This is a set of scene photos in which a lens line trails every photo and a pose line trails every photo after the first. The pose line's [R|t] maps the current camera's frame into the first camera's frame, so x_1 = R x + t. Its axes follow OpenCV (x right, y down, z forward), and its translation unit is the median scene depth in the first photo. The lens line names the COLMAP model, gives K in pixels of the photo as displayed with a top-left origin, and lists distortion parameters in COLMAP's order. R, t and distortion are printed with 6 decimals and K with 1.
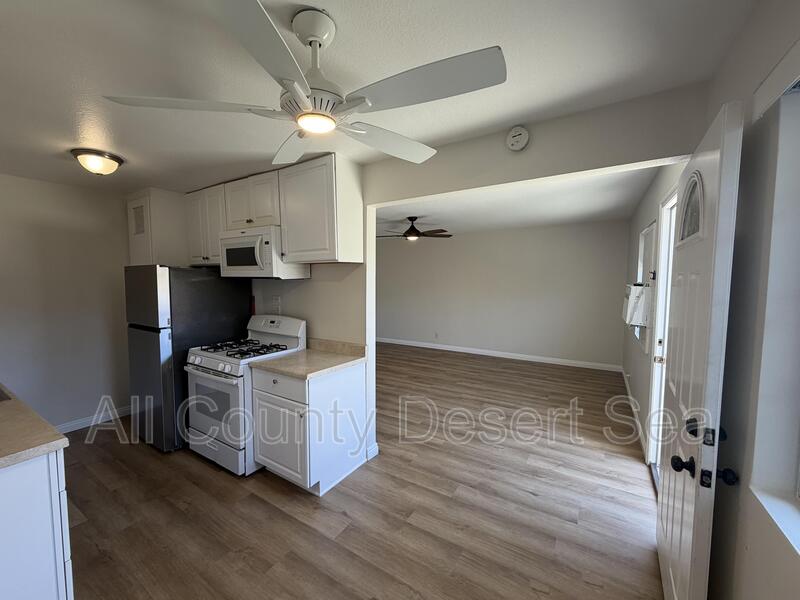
lens RADIAL K [[320.5, 0, 396.0], [0, 320.5, 298.5], [0, 0, 1]] dist [0.000102, 0.000204]
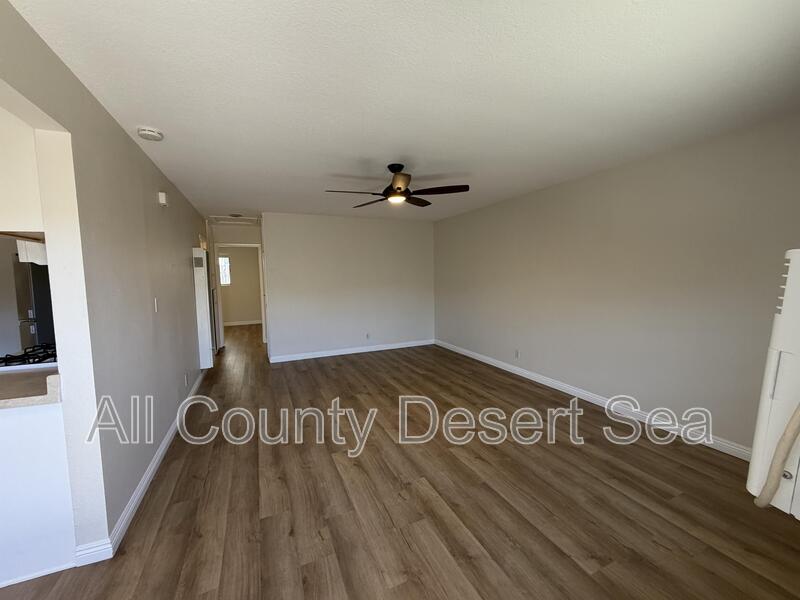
lens RADIAL K [[320.5, 0, 396.0], [0, 320.5, 298.5], [0, 0, 1]] dist [0.000102, 0.000204]
pose [[0.829901, 0.032809, -0.556945, 0.456853], [-0.021801, 0.999414, 0.026388, -0.013179], [0.557484, -0.009758, 0.830130, 0.533504]]
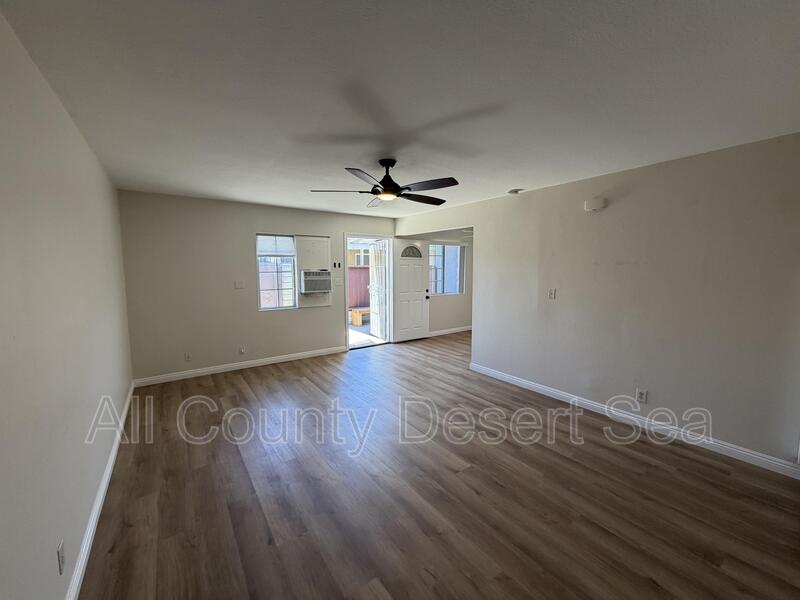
lens RADIAL K [[320.5, 0, 396.0], [0, 320.5, 298.5], [0, 0, 1]] dist [0.000102, 0.000204]
pose [[-0.924586, -0.033520, 0.379495, -0.214864], [0.028190, 0.987371, 0.155894, -0.108793], [-0.379928, 0.154835, -0.911965, 1.748491]]
